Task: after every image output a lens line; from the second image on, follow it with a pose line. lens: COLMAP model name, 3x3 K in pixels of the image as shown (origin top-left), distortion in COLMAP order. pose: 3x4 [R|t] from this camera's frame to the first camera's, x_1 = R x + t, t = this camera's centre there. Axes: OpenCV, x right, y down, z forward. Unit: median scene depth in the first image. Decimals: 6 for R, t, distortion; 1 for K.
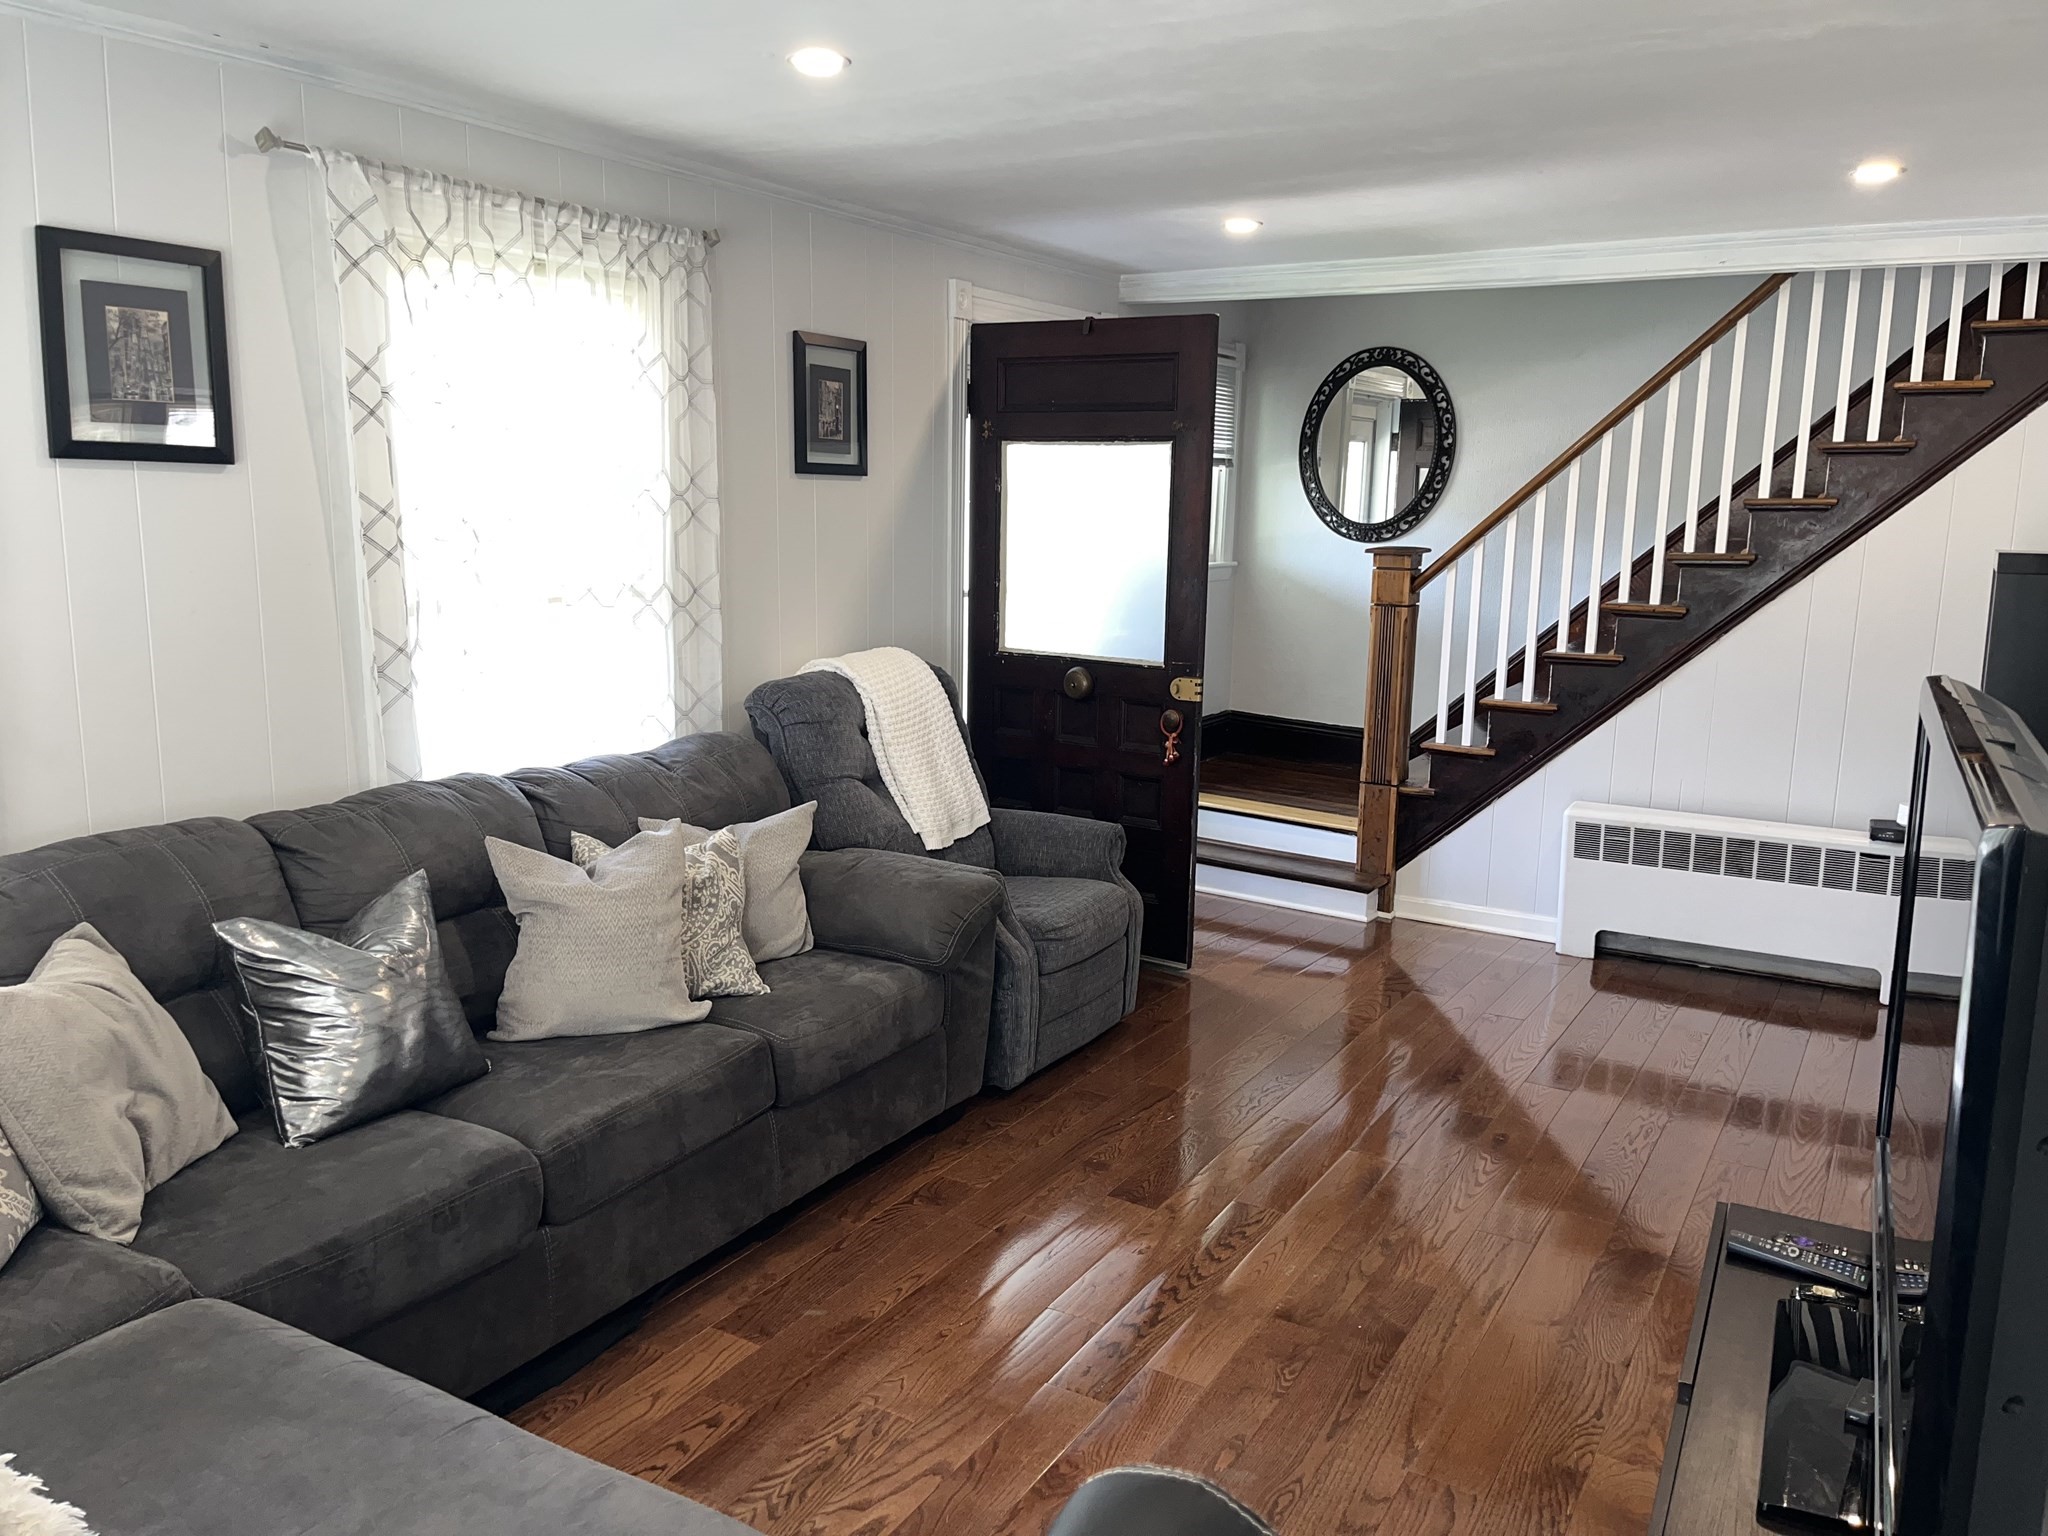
lens RADIAL K [[1563.7, 0, 1025.0], [0, 1563.7, 766.4], [0, 0, 1]] dist [-0.010071, -0.002029]
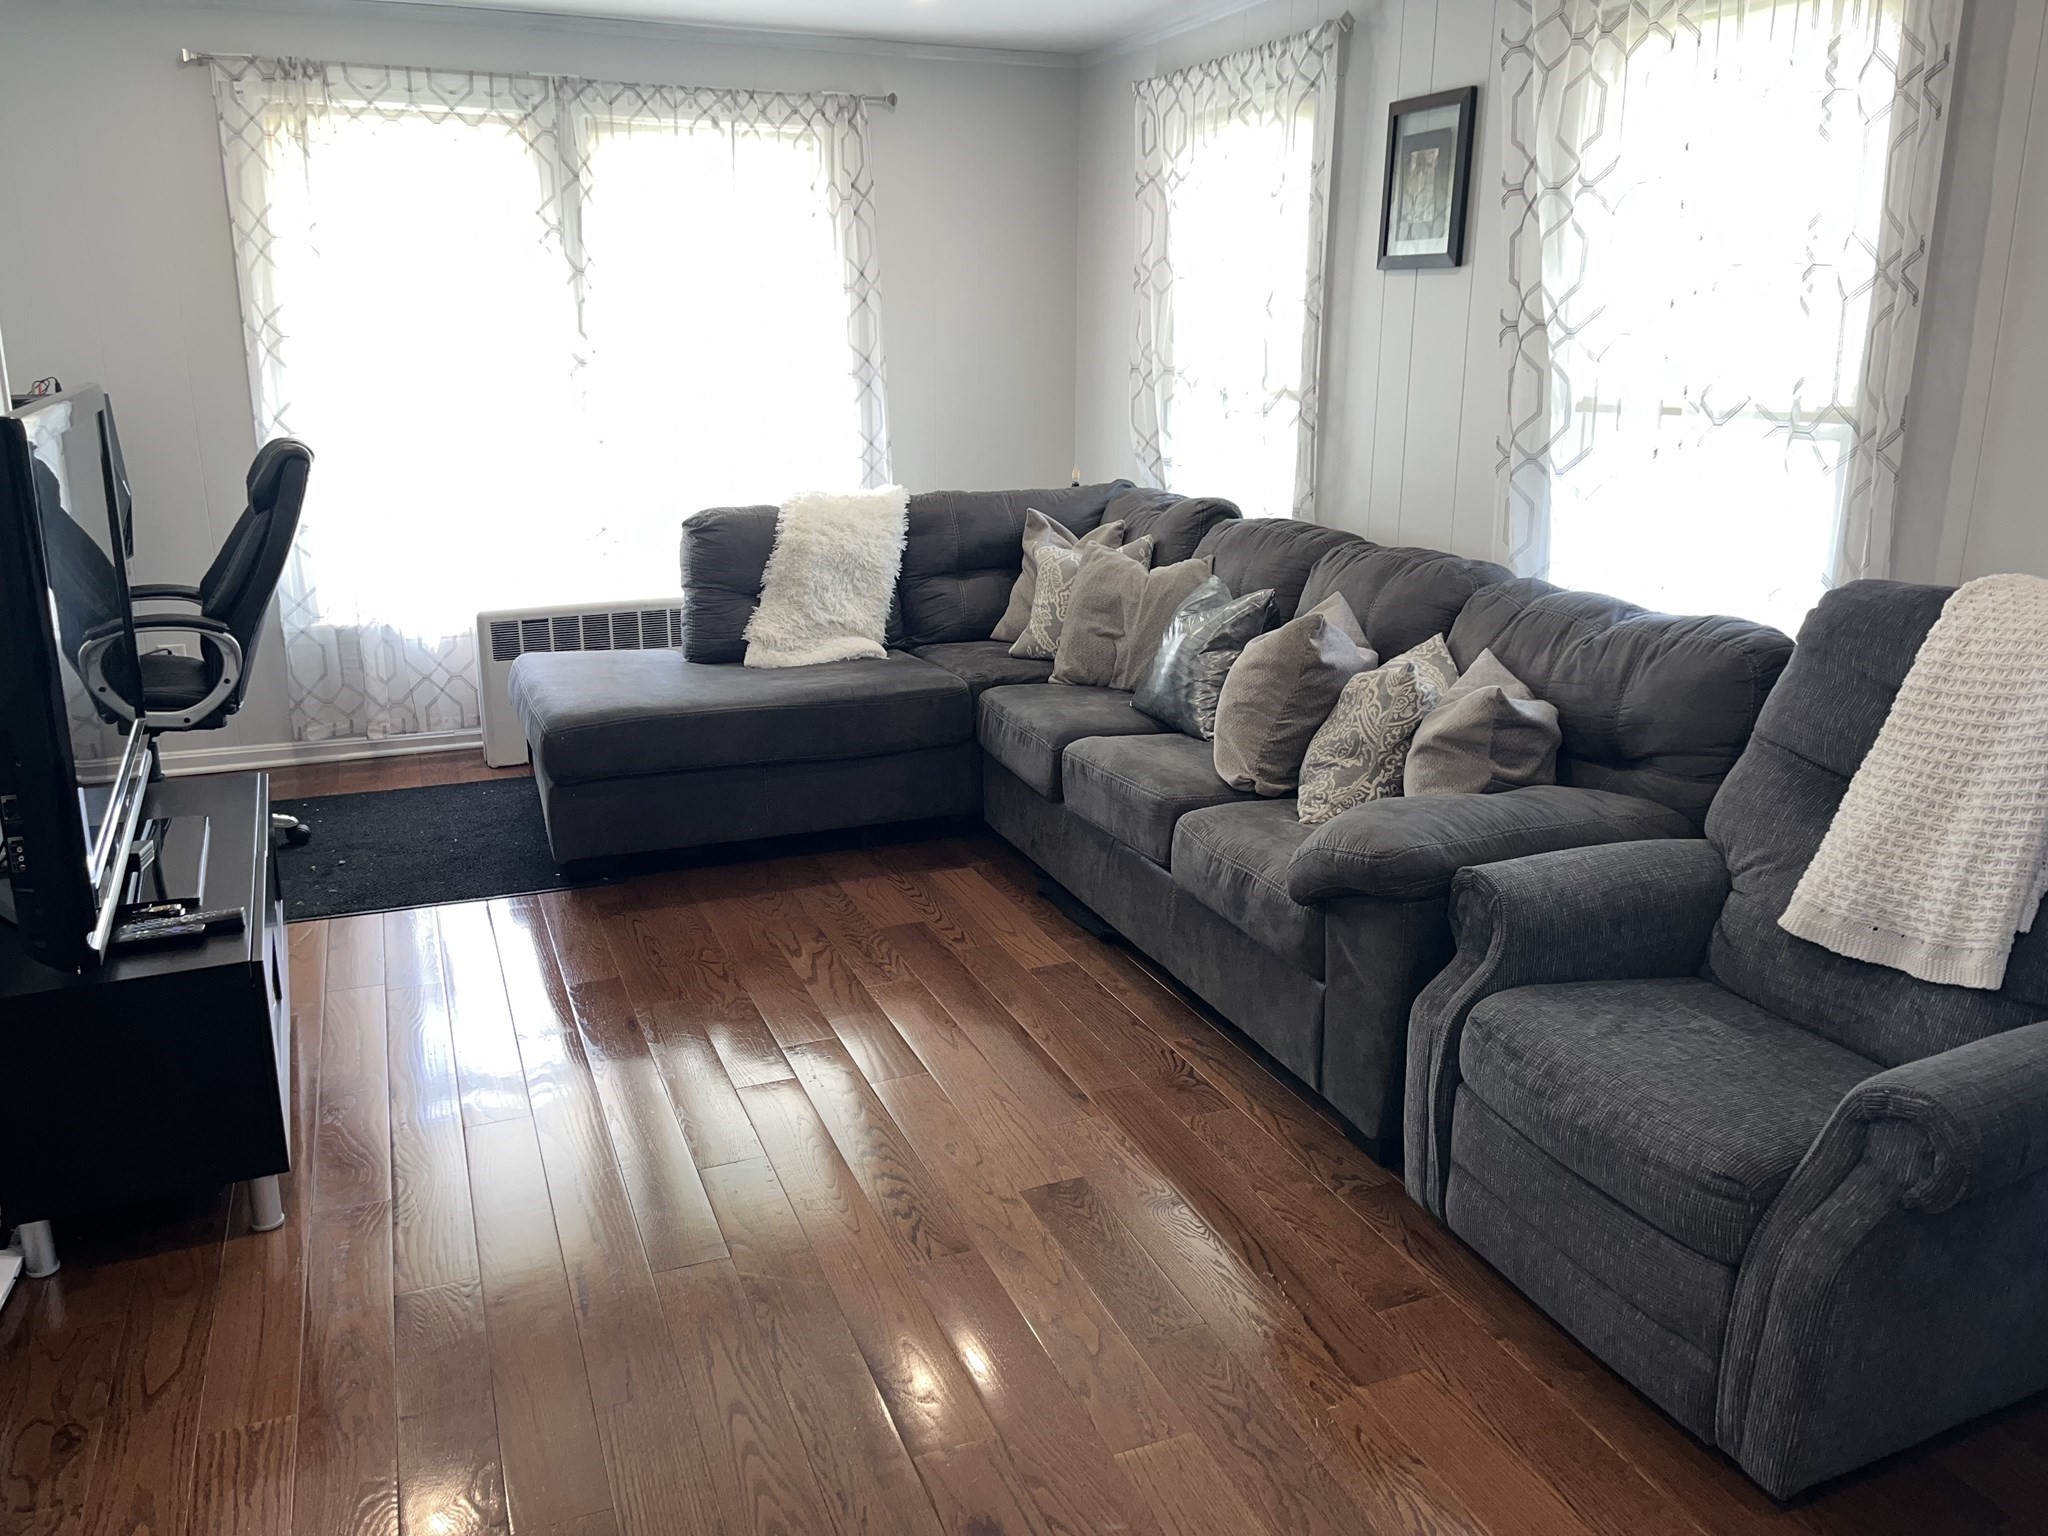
lens RADIAL K [[1563.7, 0, 1028.3], [0, 1563.7, 758.2], [0, 0, 1]] dist [-0.010071, -0.002029]
pose [[-0.617454, 0.183653, -0.764868, 0.703814], [-0.153740, 0.925435, 0.346316, -0.204454], [0.771437, 0.331425, -0.543179, 1.507593]]
